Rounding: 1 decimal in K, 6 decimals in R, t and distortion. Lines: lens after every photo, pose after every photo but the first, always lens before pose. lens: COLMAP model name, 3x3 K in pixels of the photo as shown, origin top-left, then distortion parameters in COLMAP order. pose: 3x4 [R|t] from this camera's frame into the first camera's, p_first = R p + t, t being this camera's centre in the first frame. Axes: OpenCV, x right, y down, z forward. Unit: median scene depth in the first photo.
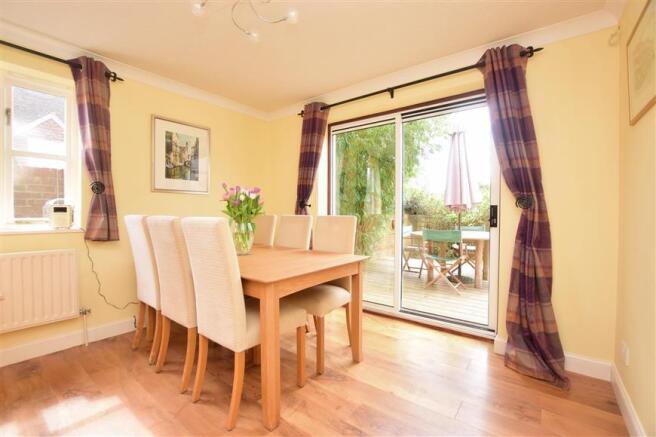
lens RADIAL K [[293.2, 0, 327.0], [0, 293.2, 215.9], [0, 0, 1]] dist [-0.004148, -0.000415]
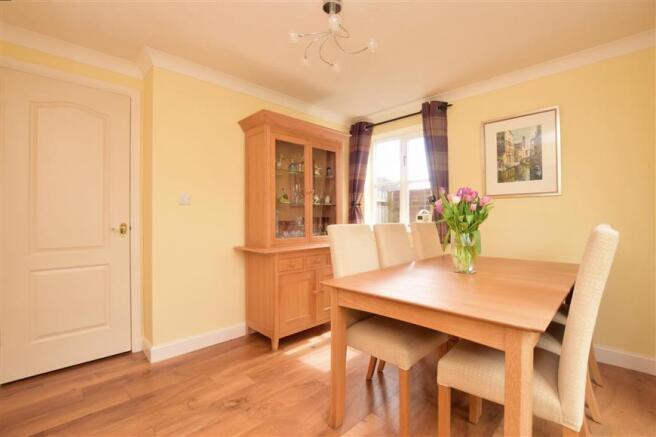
lens RADIAL K [[293.2, 0, 327.0], [0, 293.2, 217.9], [0, 0, 1]] dist [-0.004148, -0.000415]
pose [[-0.117639, -0.002972, -0.993052, 0.437354], [-0.015070, 0.999886, -0.001207, -0.007919], [0.992942, 0.014824, -0.117670, 0.565031]]
